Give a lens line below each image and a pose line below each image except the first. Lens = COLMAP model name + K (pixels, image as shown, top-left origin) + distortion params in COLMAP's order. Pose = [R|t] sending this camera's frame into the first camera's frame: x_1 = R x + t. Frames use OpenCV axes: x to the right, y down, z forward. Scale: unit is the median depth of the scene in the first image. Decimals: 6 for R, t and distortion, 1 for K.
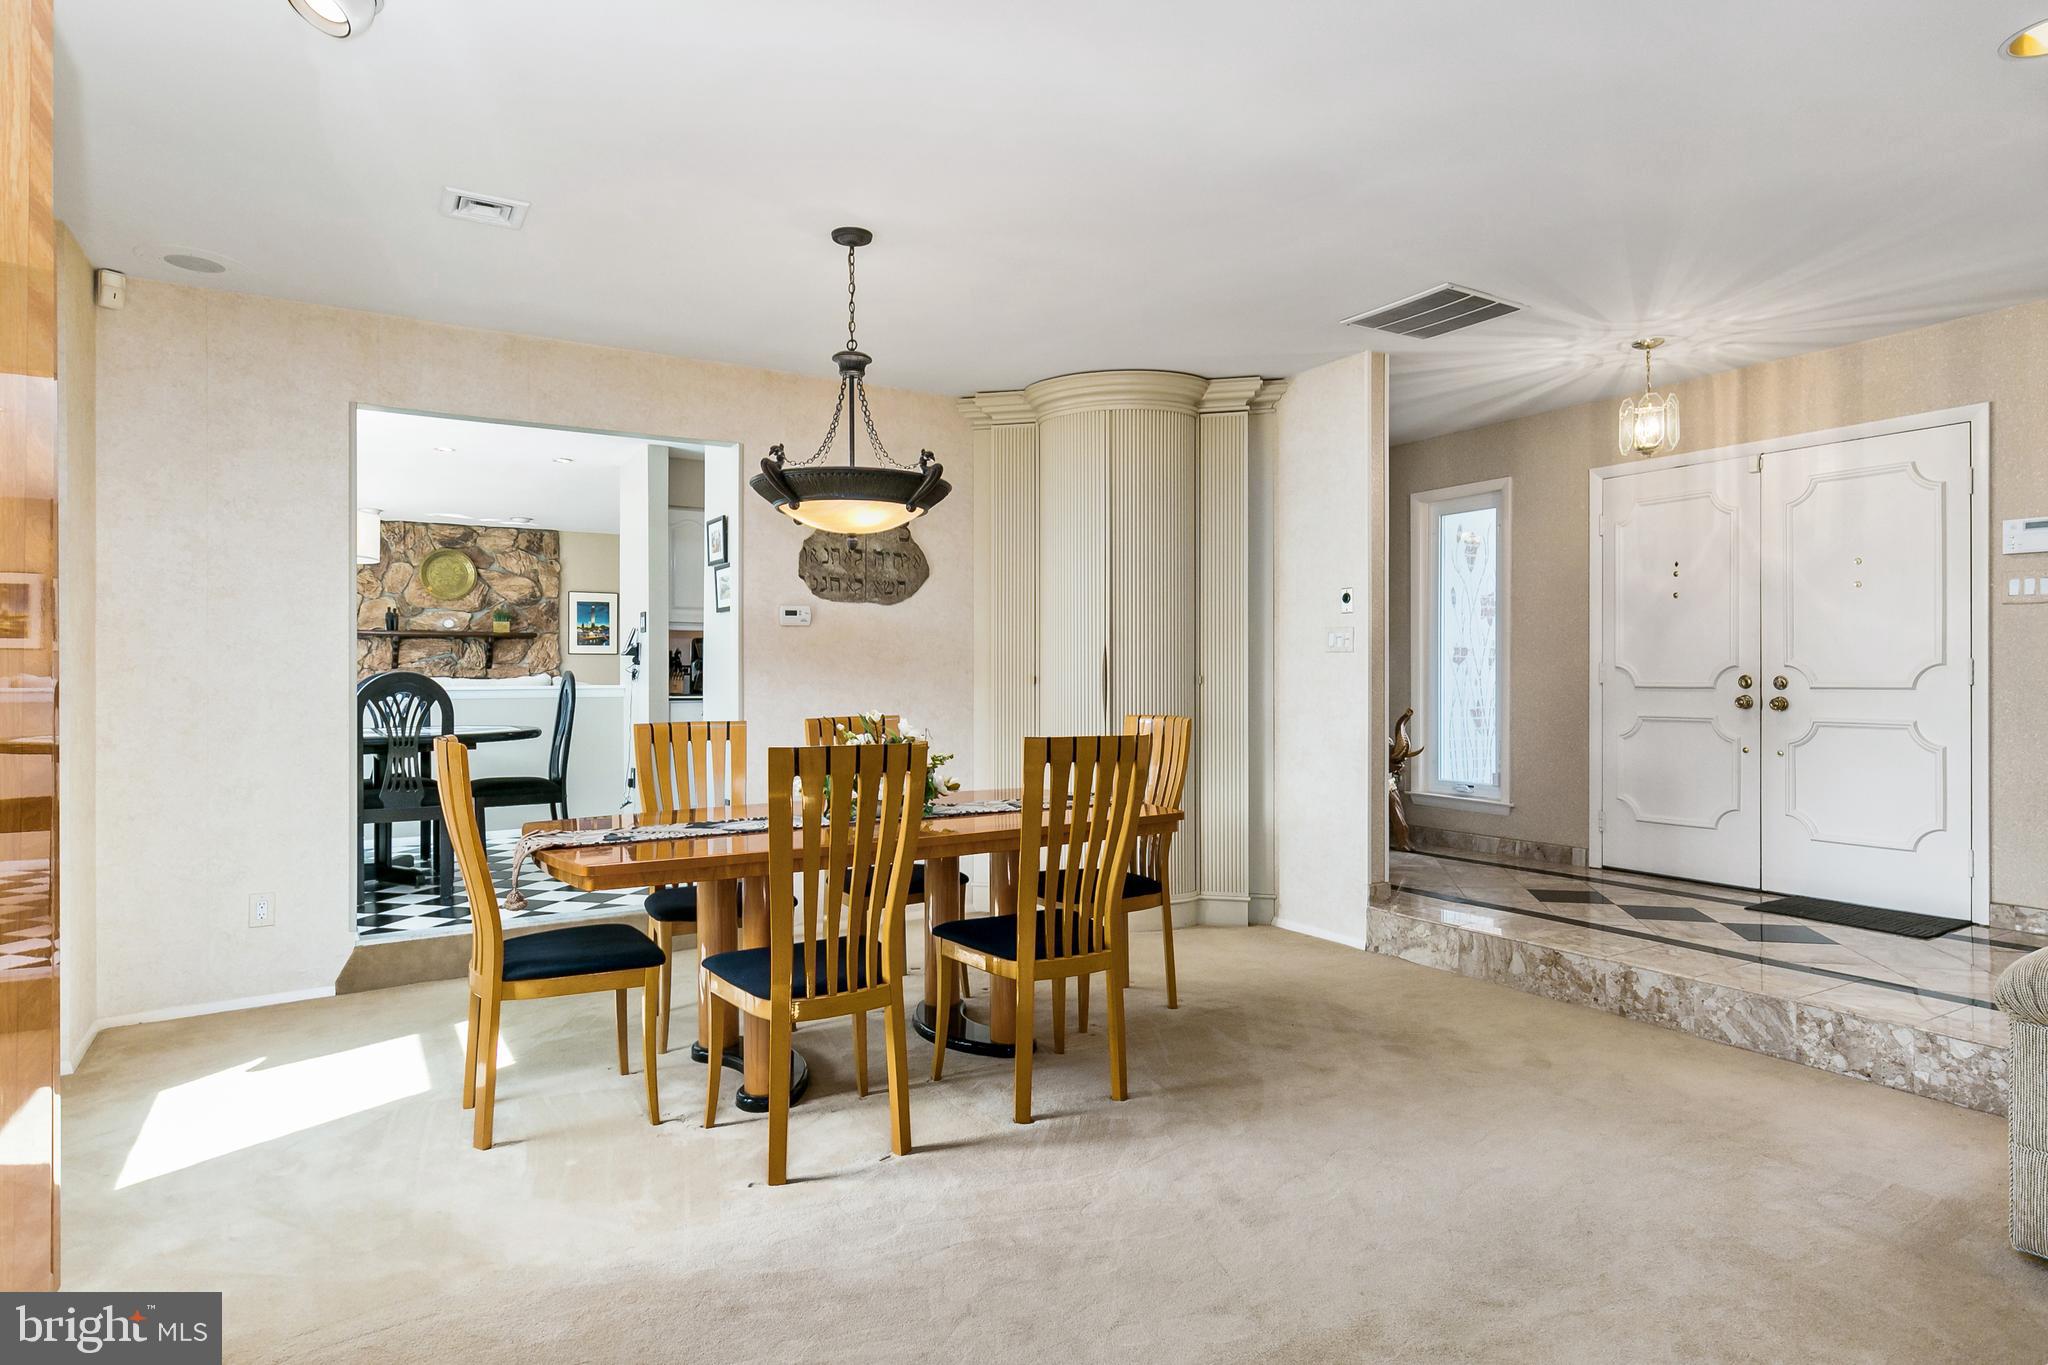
lens RADIAL K [[1104.9, 0, 1020.5], [0, 1104.9, 672.2], [0, 0, 1]] dist [-0.000152, 0.001732]
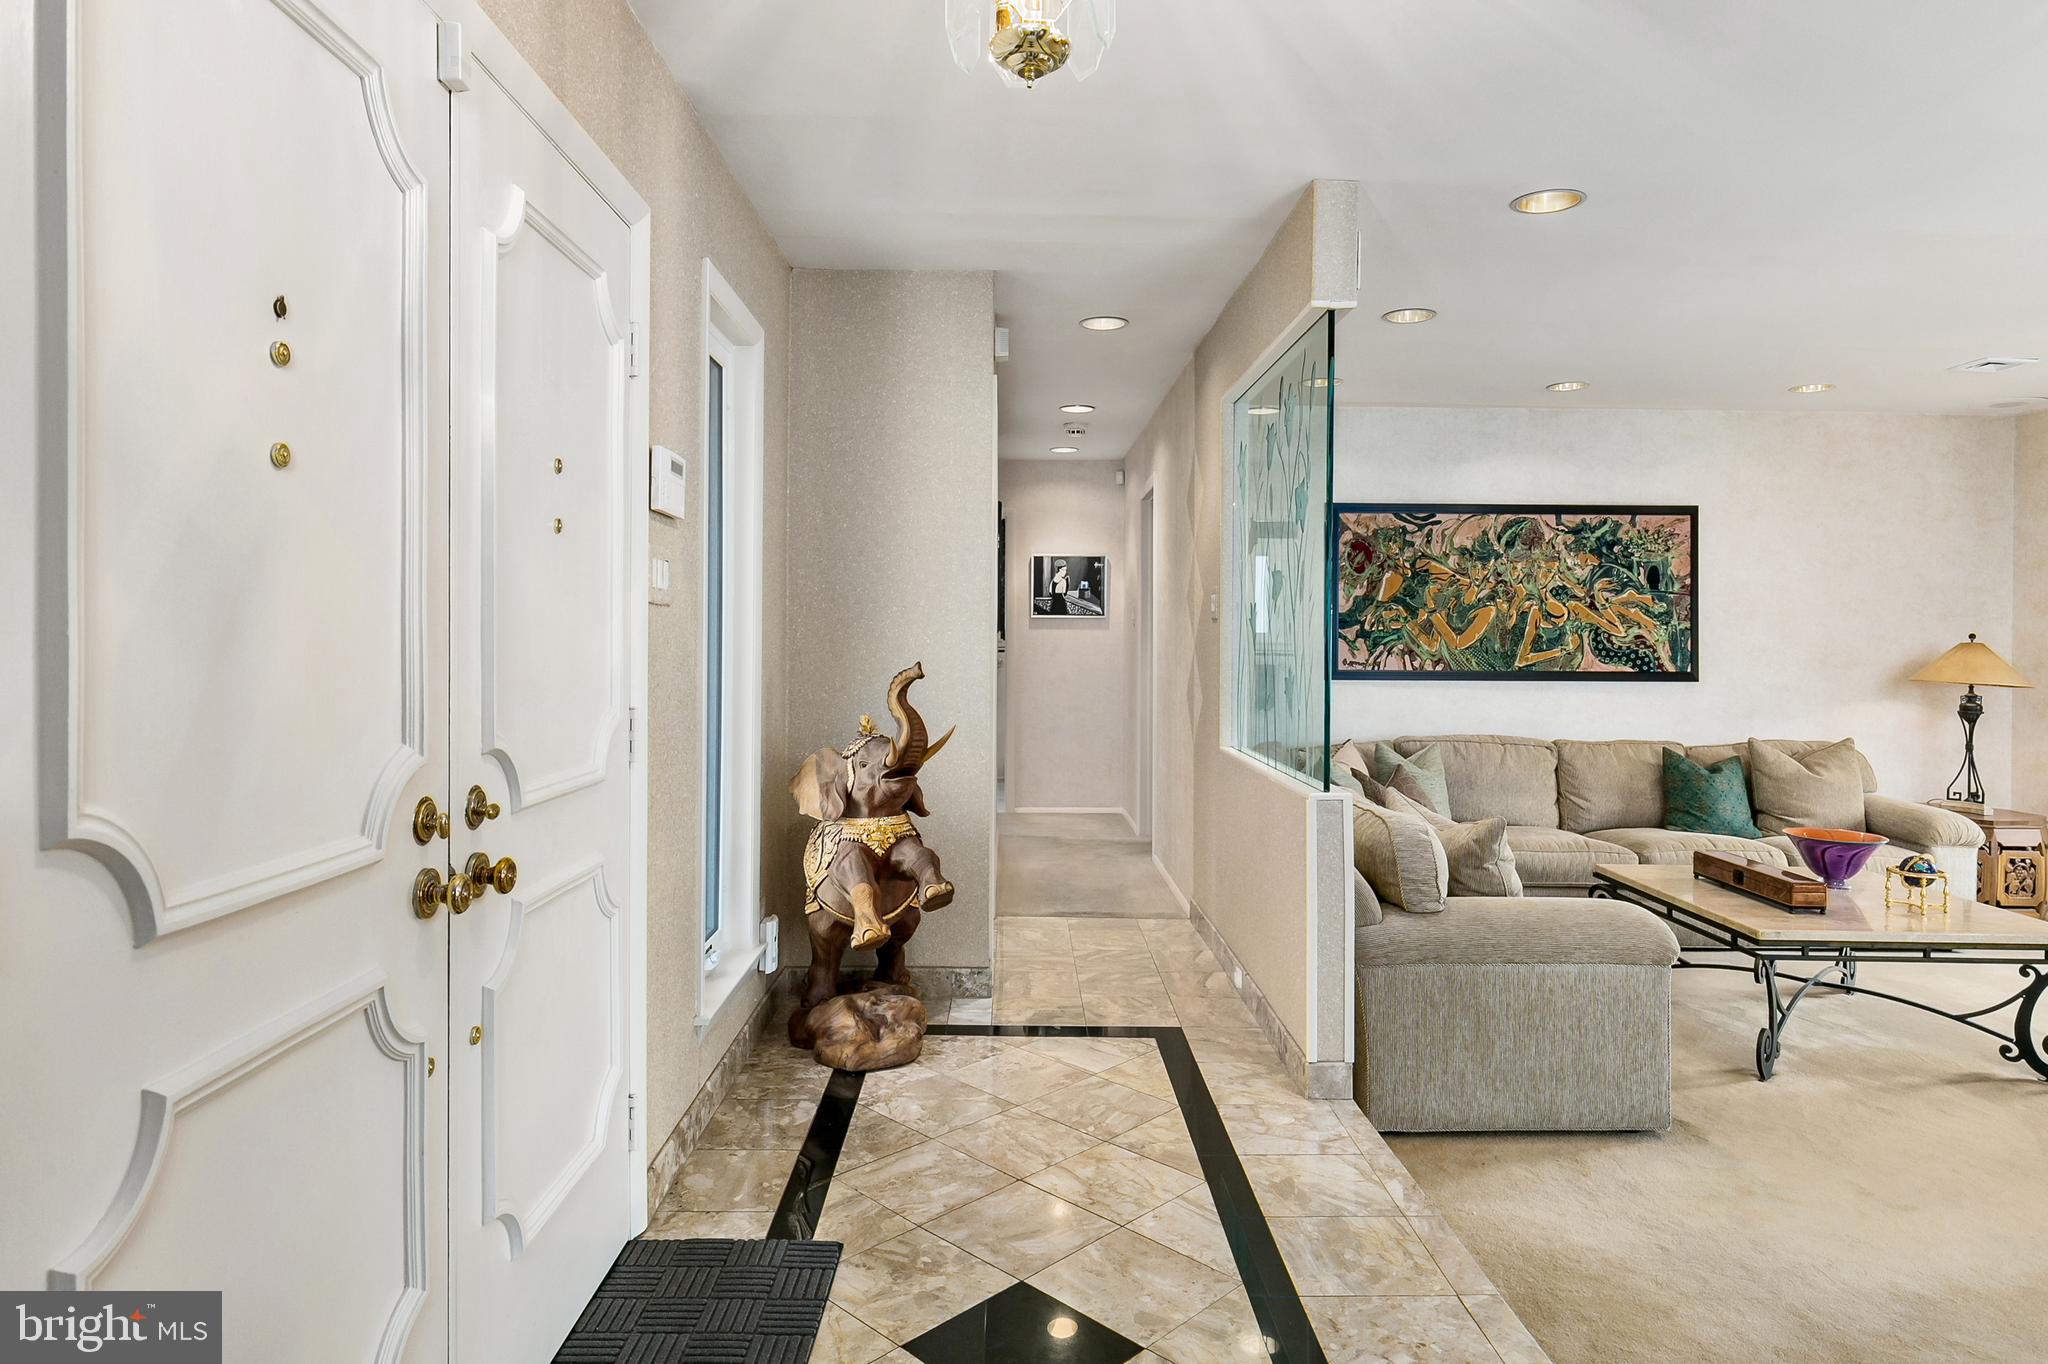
lens RADIAL K [[1230.5, 0, 1060.1], [0, 1230.5, 630.9], [0, 0, 1]] dist [-0.002449, 0.003286]
pose [[-0.886066, -0.002842, 0.463551, 0.369620], [-0.007977, 0.999927, -0.009117, -0.037153], [-0.463491, -0.011776, -0.886023, 1.188298]]
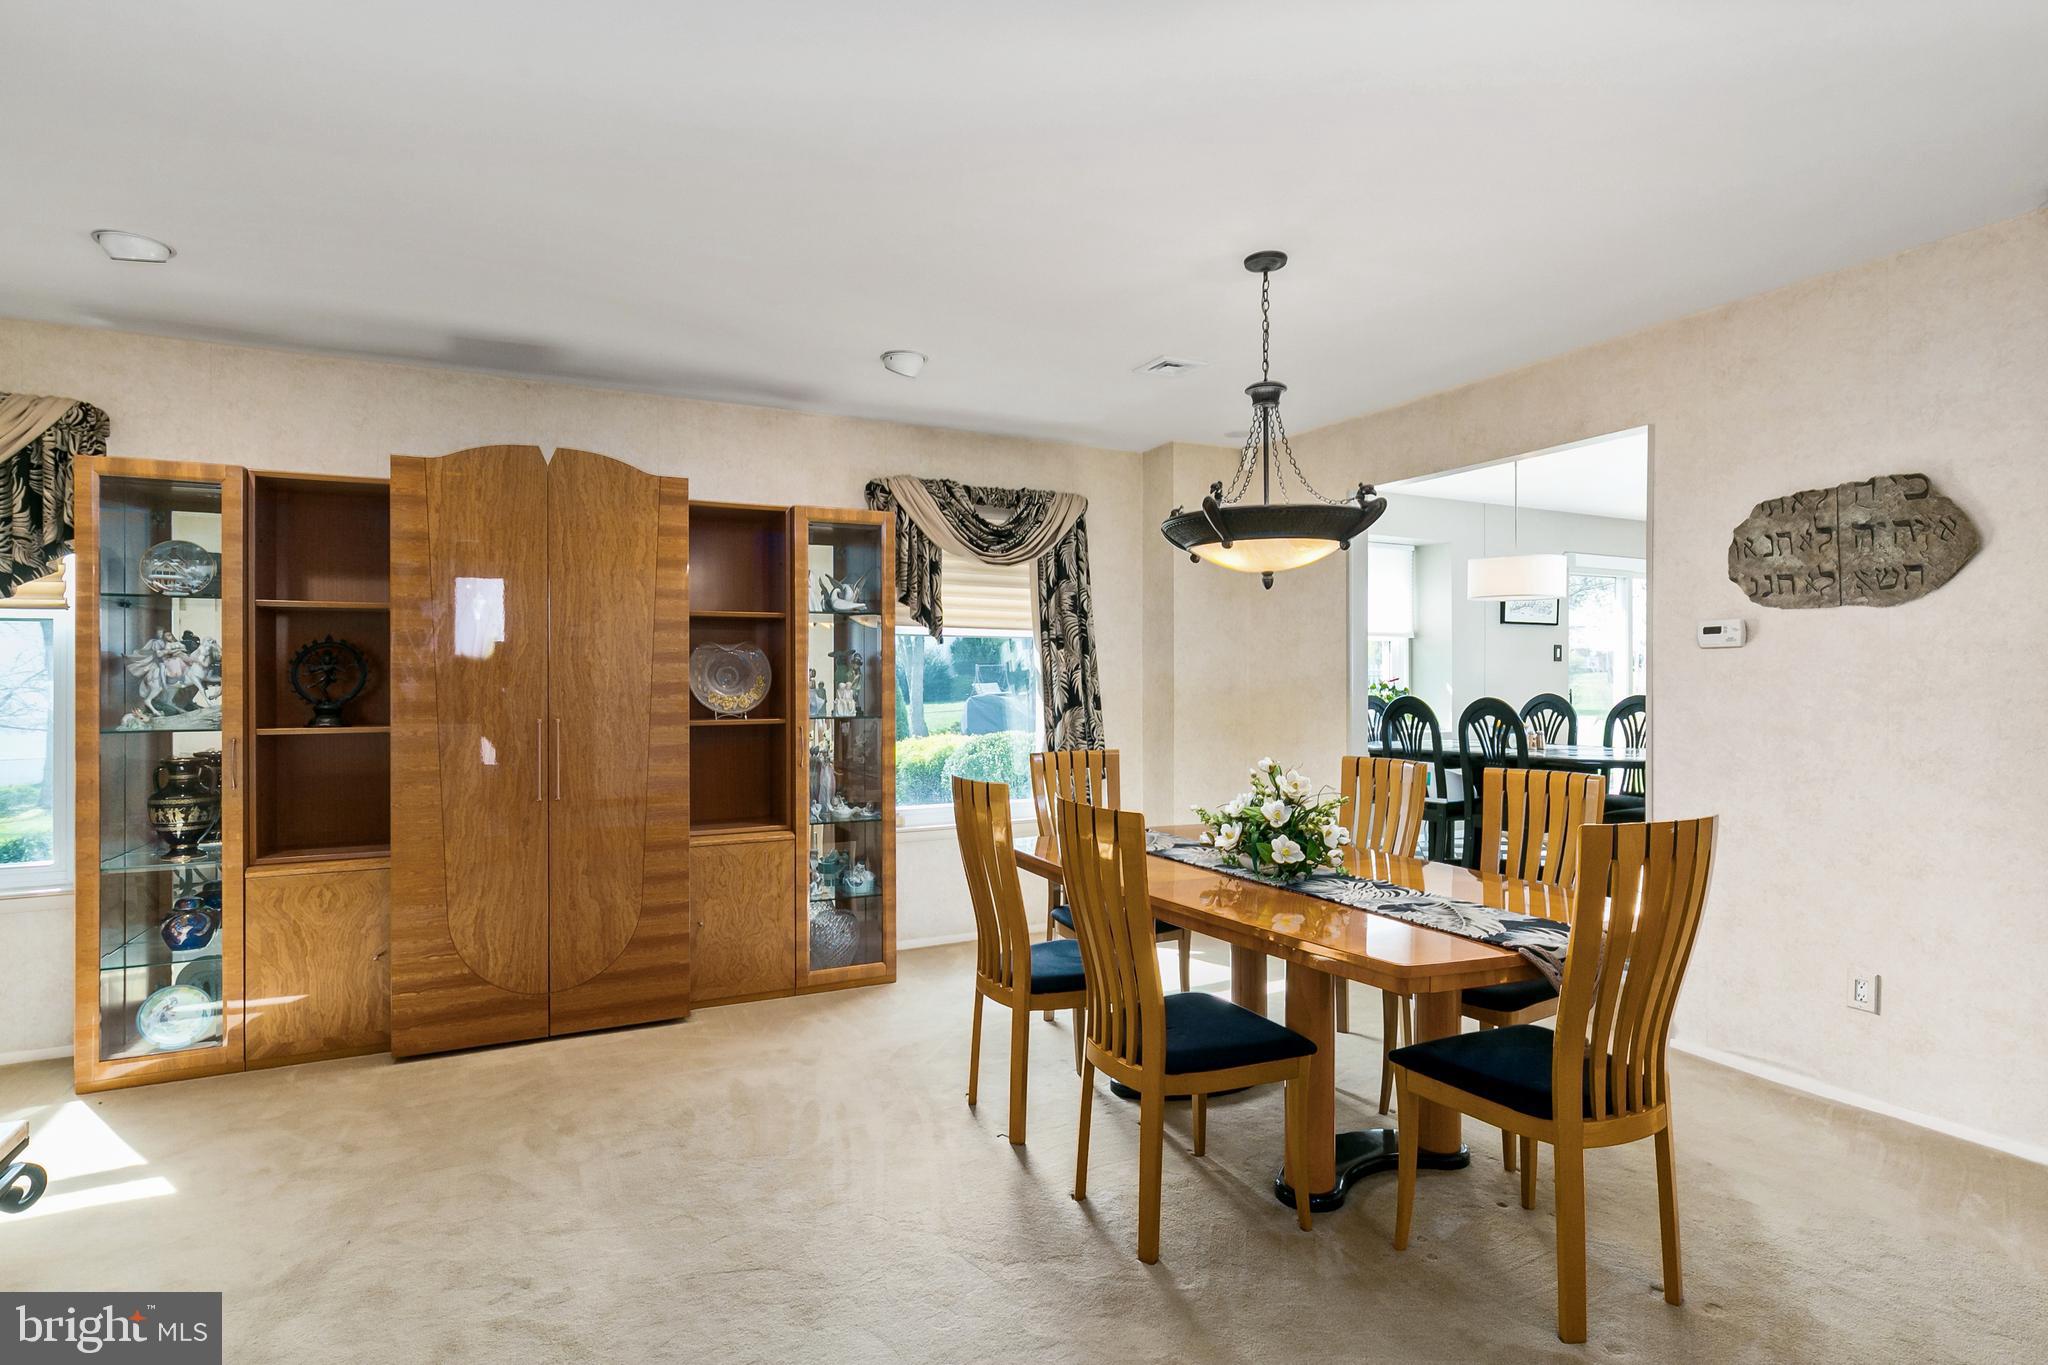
lens RADIAL K [[1009.5, 0, 1026.3], [0, 1009.5, 676.7], [0, 0, 1]] dist [0.001915, -0.002593]
pose [[-0.061315, 0.002267, -0.998116, 0.522238], [0.006472, 0.999977, 0.001873, -0.027039], [0.998097, -0.006345, -0.061328, 0.592217]]
